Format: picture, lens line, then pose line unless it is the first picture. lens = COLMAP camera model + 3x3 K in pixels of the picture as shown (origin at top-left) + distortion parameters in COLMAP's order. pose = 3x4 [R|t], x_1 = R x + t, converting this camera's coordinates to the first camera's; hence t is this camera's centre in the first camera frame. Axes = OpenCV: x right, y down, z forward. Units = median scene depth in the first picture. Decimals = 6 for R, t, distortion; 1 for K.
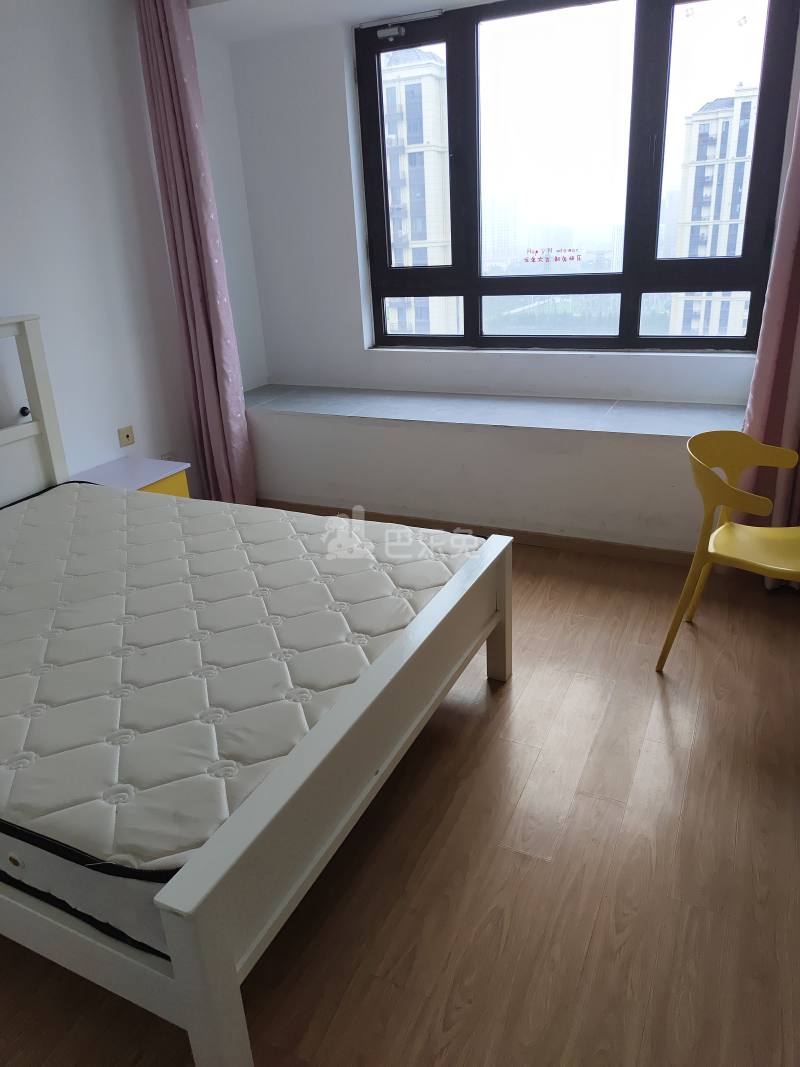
lens RADIAL K [[766.7, 0, 409.0], [0, 766.7, 512.1], [0, 0, 1]] dist [0.075765, -0.056458]
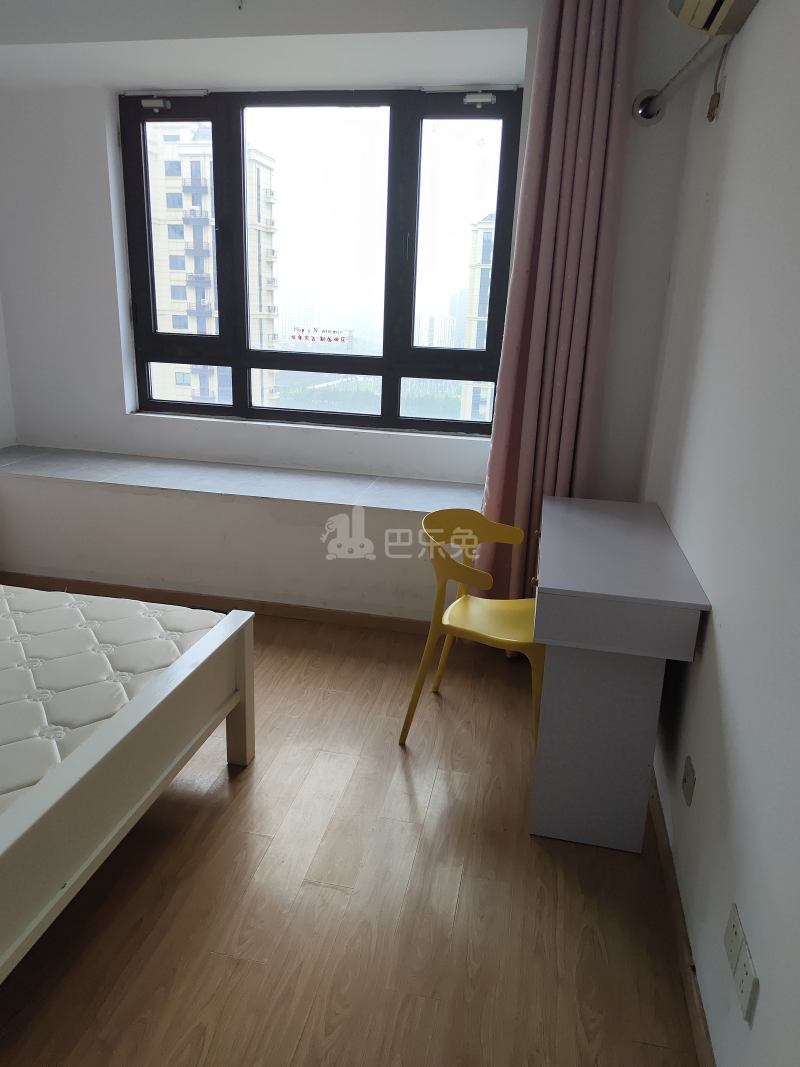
lens RADIAL K [[766.7, 0, 394.7], [0, 766.7, 516.8], [0, 0, 1]] dist [0.075765, -0.056458]
pose [[0.971842, 0.021288, 0.234668, 0.050406], [-0.001461, 0.996436, -0.084342, -0.004014], [-0.235627, 0.081624, 0.968410, 0.003925]]
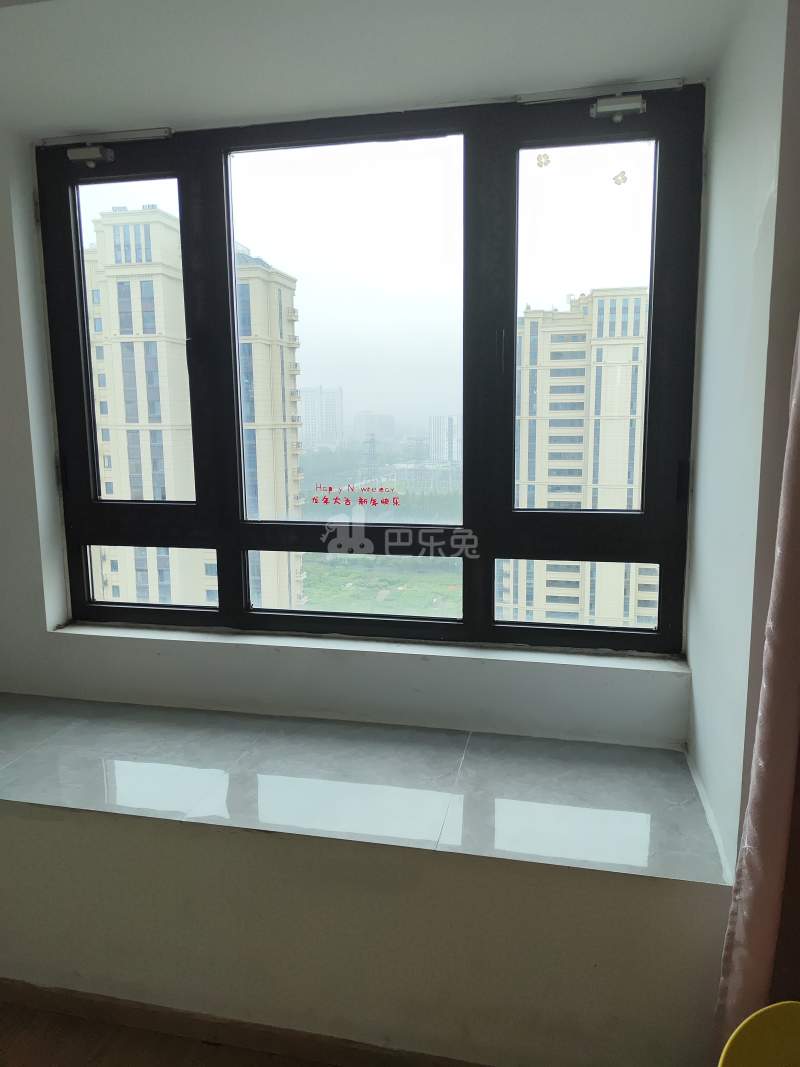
lens RADIAL K [[766.7, 0, 408.9], [0, 766.7, 513.3], [0, 0, 1]] dist [0.075765, -0.056458]
pose [[0.976137, 0.009753, 0.216937, 0.094831], [0.038250, 0.975649, -0.215976, -0.184694], [-0.213760, 0.219120, 0.951994, 0.408504]]
